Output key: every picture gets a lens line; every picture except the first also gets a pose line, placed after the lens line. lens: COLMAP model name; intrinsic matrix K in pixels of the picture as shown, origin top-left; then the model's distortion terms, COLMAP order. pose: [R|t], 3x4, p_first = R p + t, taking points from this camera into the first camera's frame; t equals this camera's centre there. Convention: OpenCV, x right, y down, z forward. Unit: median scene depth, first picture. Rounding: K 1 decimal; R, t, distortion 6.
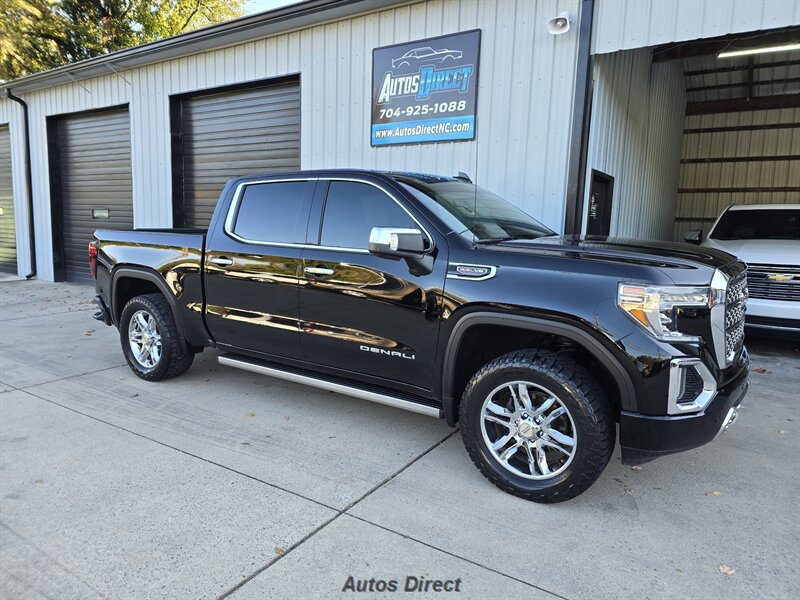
lens RADIAL K [[535.9, 0, 398.9], [0, 535.9, 295.8], [0, 0, 1]] dist [0.072850, -0.069828]
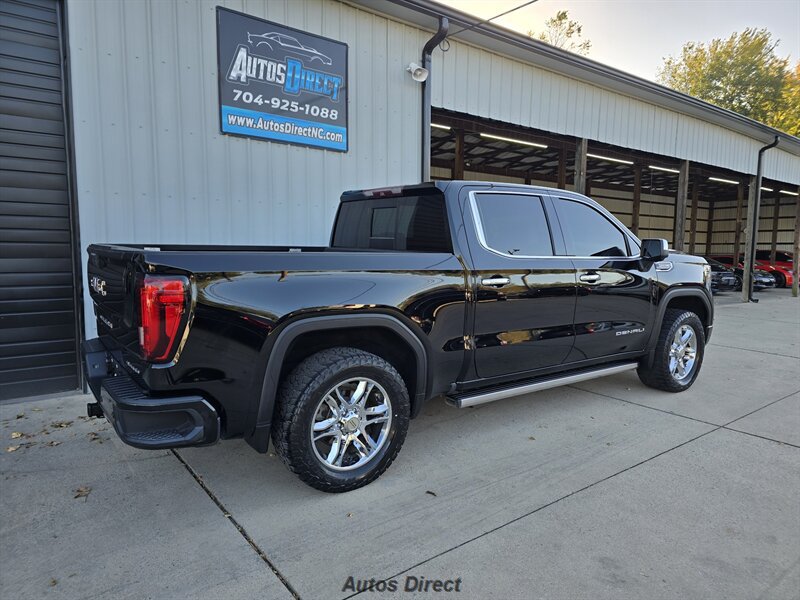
lens RADIAL K [[531.6, 0, 402.6], [0, 531.6, 306.2], [0, 0, 1]] dist [0.075019, -0.069597]
pose [[0.328255, -0.124684, 0.936324, -0.768488], [0.118631, 0.988843, 0.090088, -0.077684], [-0.937110, 0.081505, 0.339384, 0.557619]]
